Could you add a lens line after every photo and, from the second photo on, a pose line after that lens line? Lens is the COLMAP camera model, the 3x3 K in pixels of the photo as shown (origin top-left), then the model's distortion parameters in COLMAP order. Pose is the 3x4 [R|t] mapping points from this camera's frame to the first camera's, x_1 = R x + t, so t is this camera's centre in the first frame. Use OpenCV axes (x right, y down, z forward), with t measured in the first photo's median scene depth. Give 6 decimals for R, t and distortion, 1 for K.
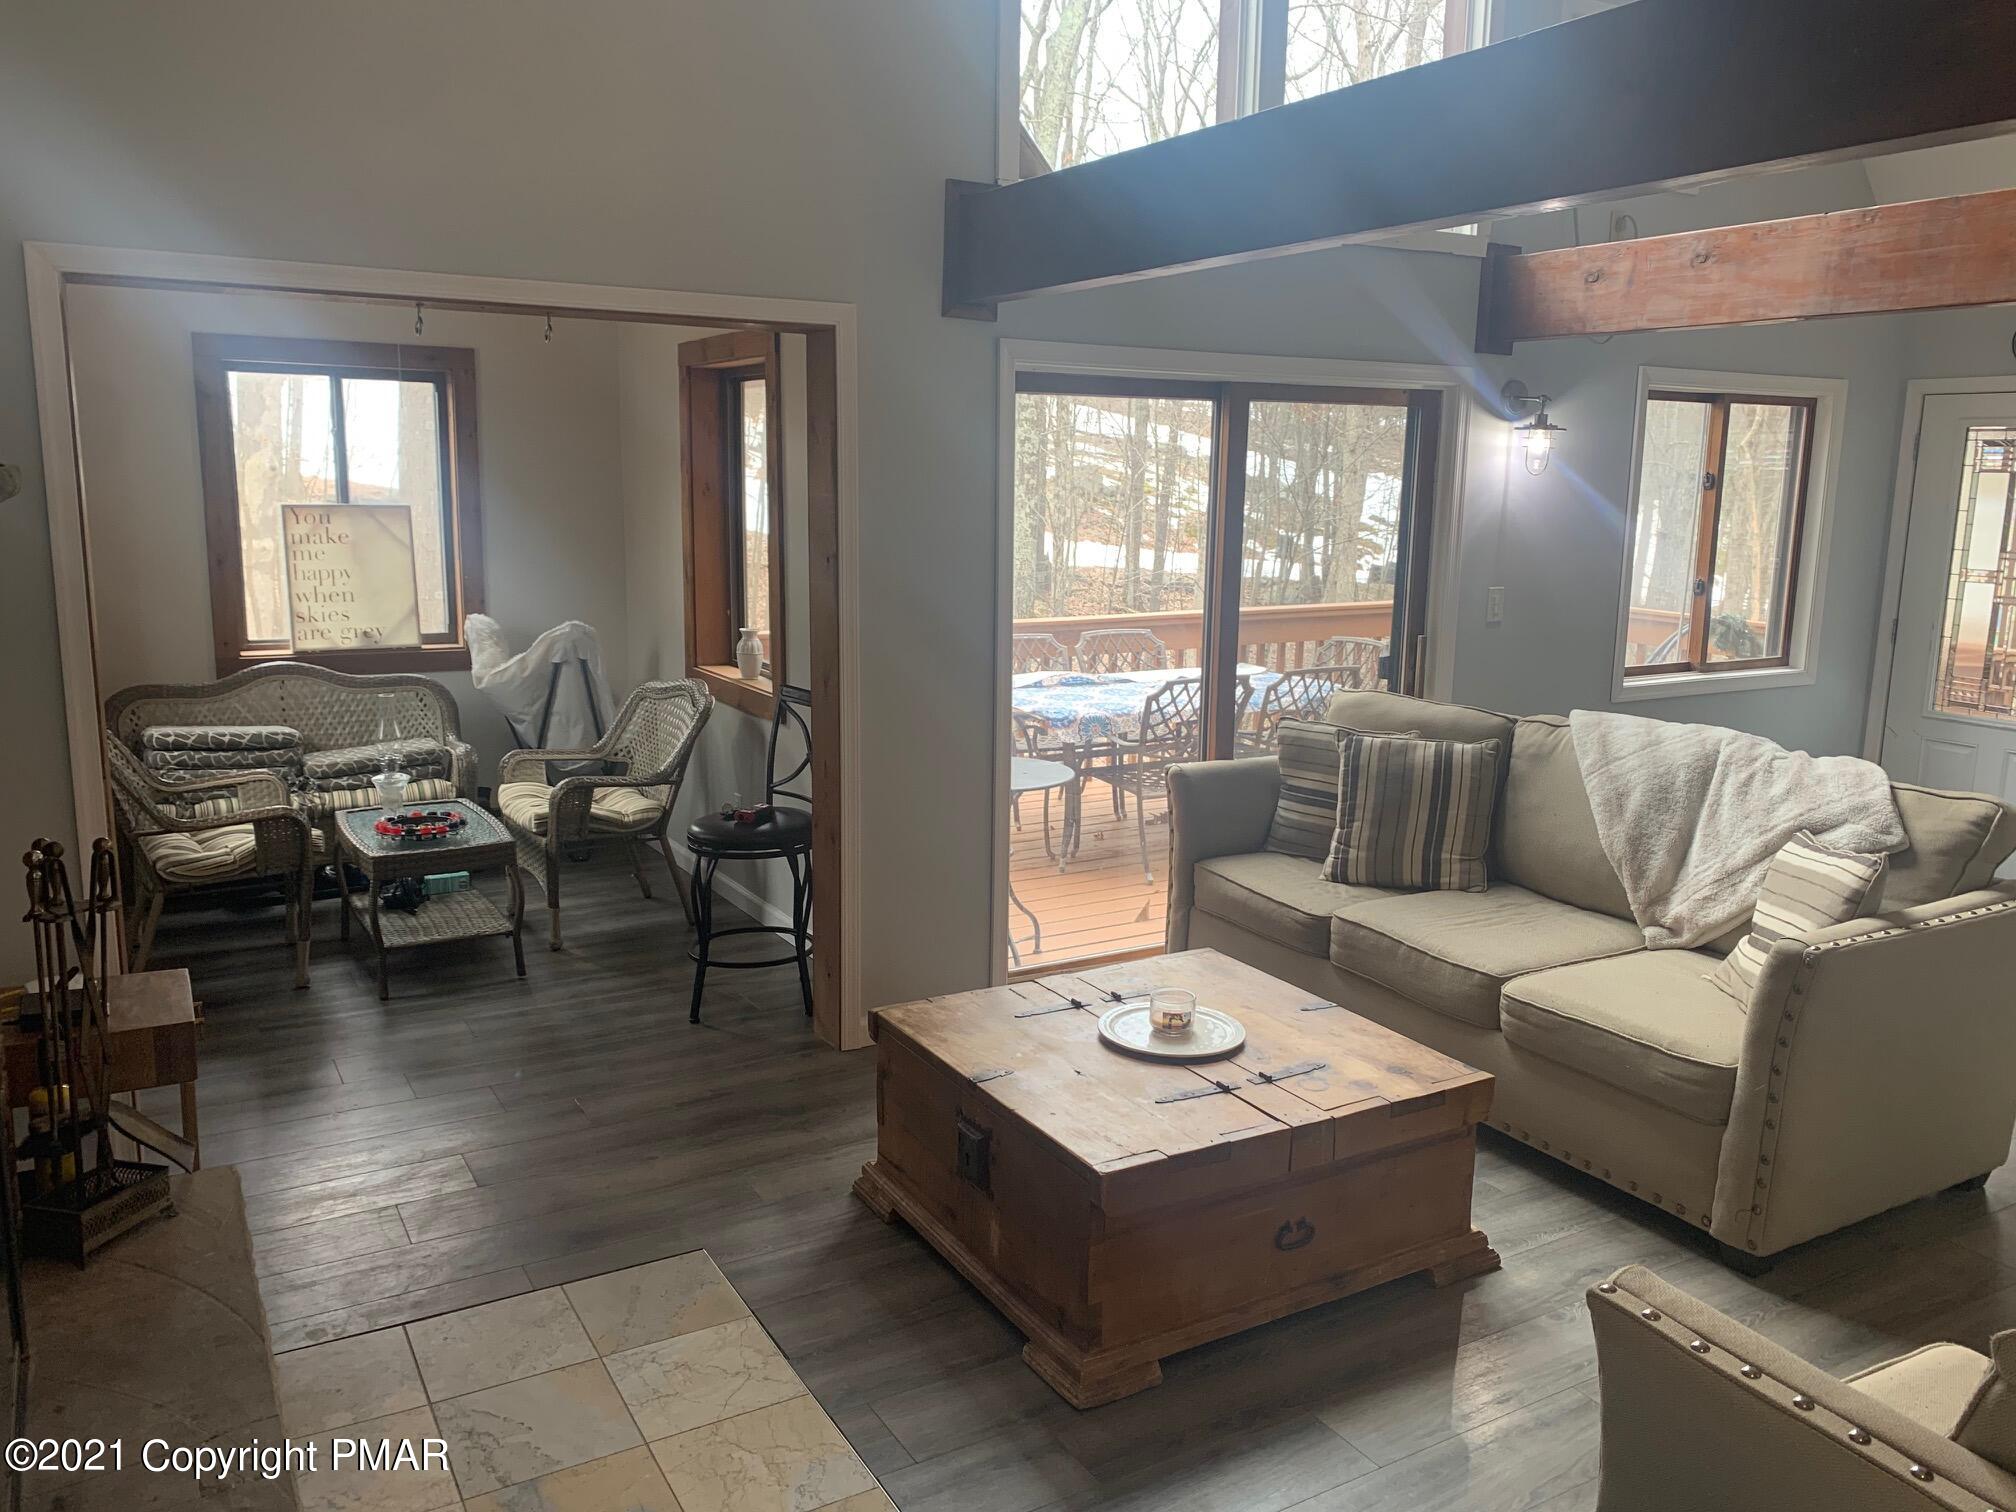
lens RADIAL K [[1579.5, 0, 1035.2], [0, 1579.5, 744.7], [0, 0, 1]] dist [0.086618, -0.126666]
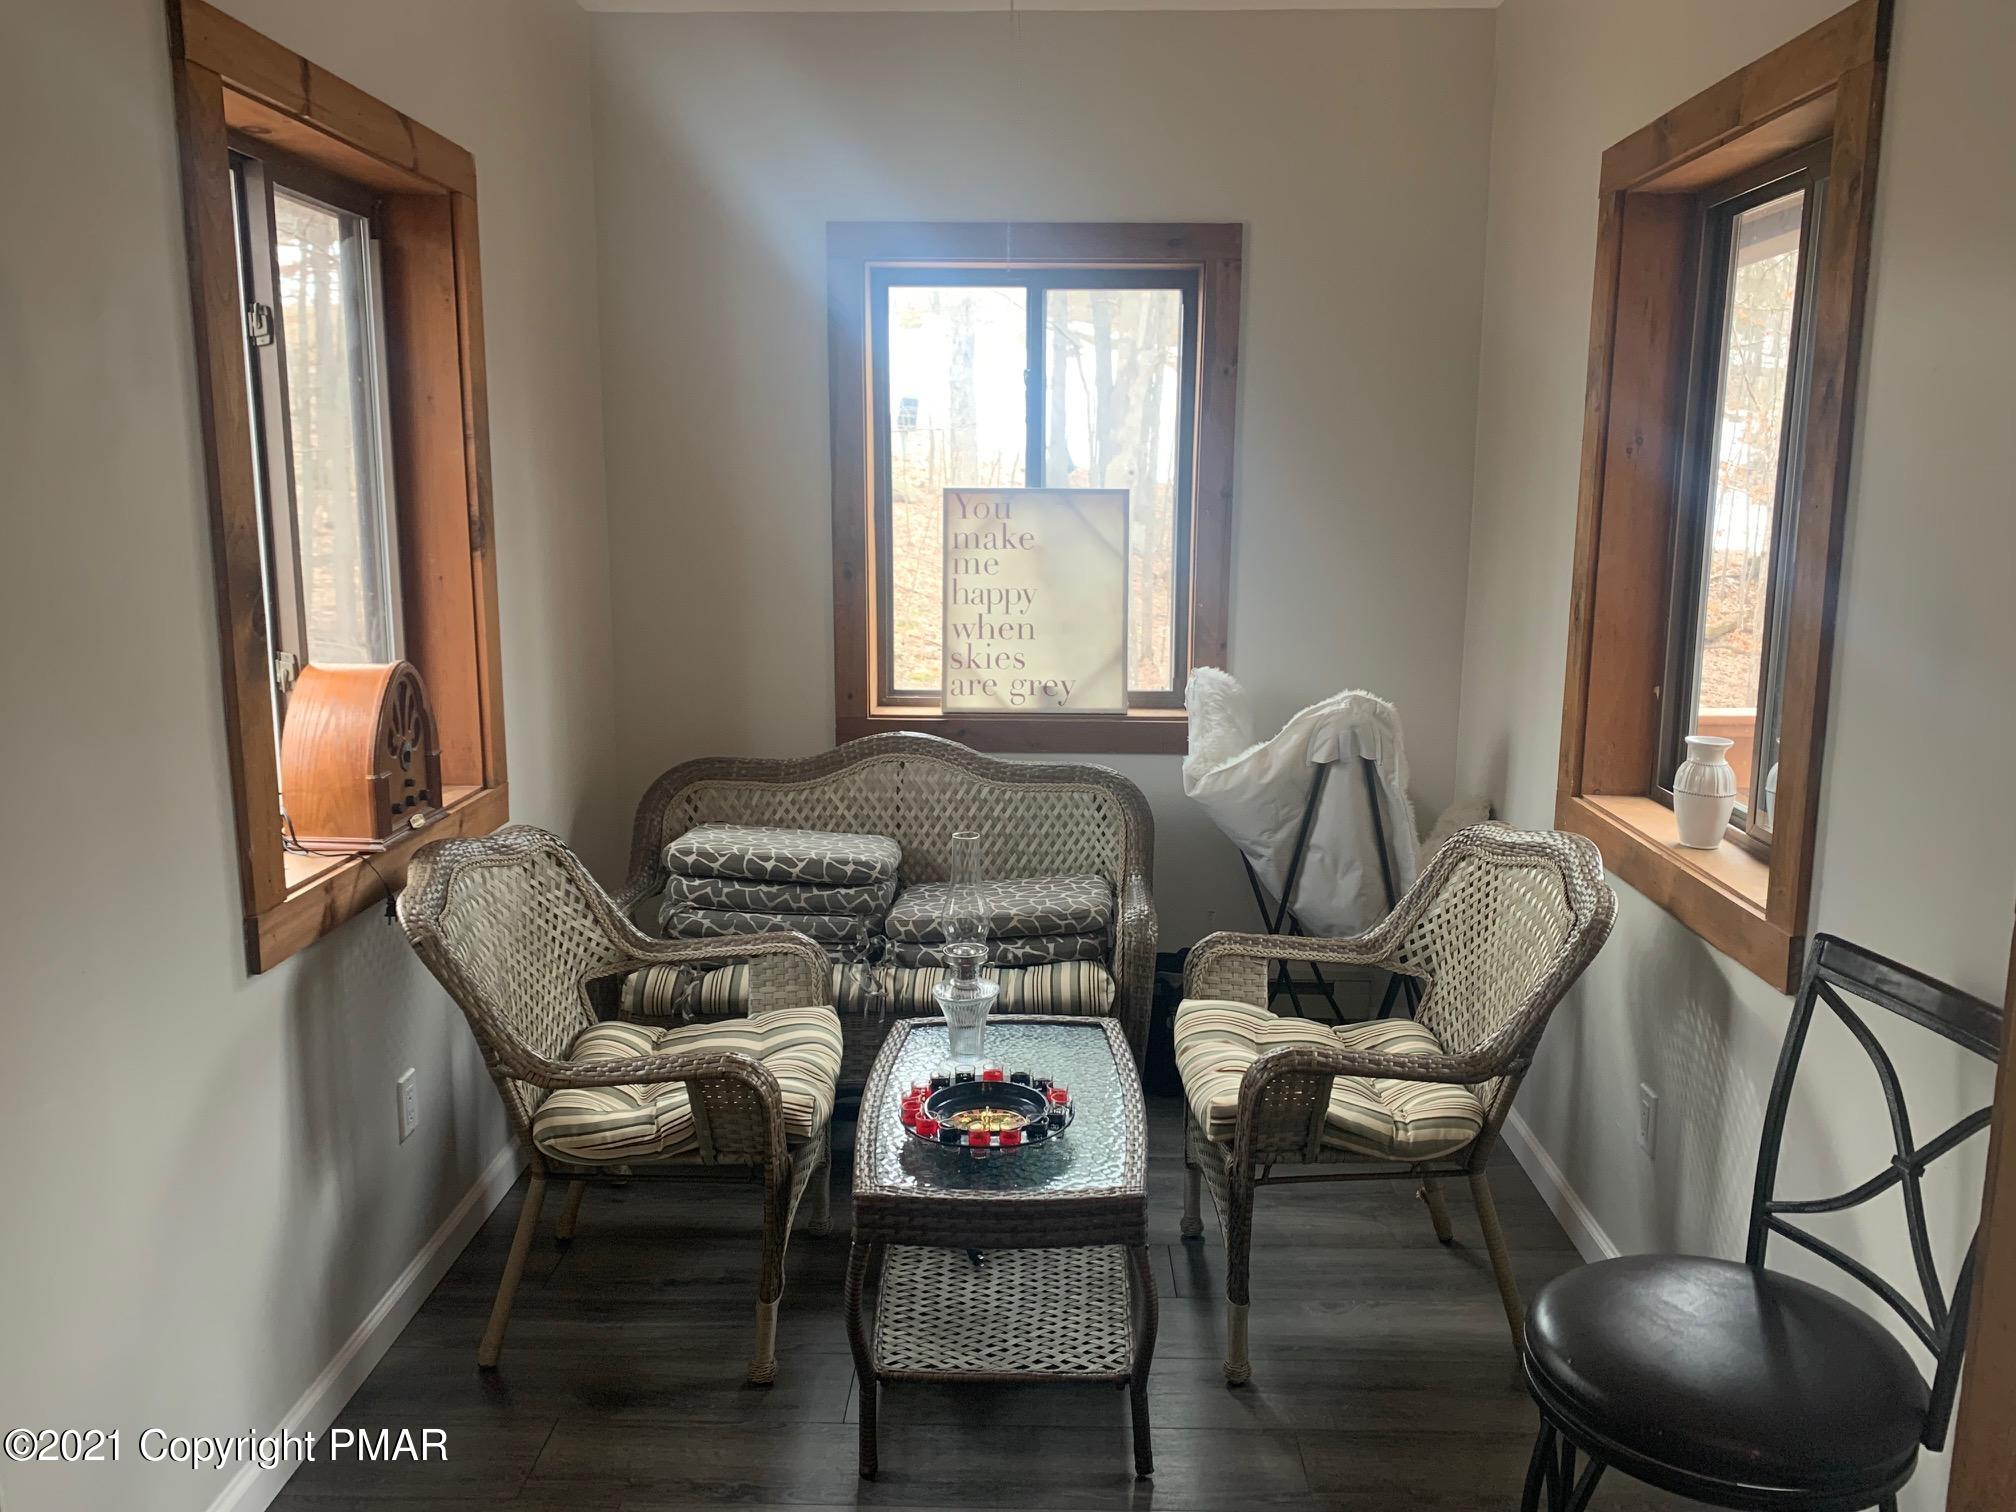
lens RADIAL K [[1511.7, 0, 1001.4], [0, 1511.7, 725.6], [0, 0, 1]] dist [0.042243, -0.066236]
pose [[0.841797, 0.076030, -0.534413, -0.128158], [-0.083259, 0.996471, 0.010619, -0.070806], [0.533335, 0.035556, 0.845157, 0.564180]]
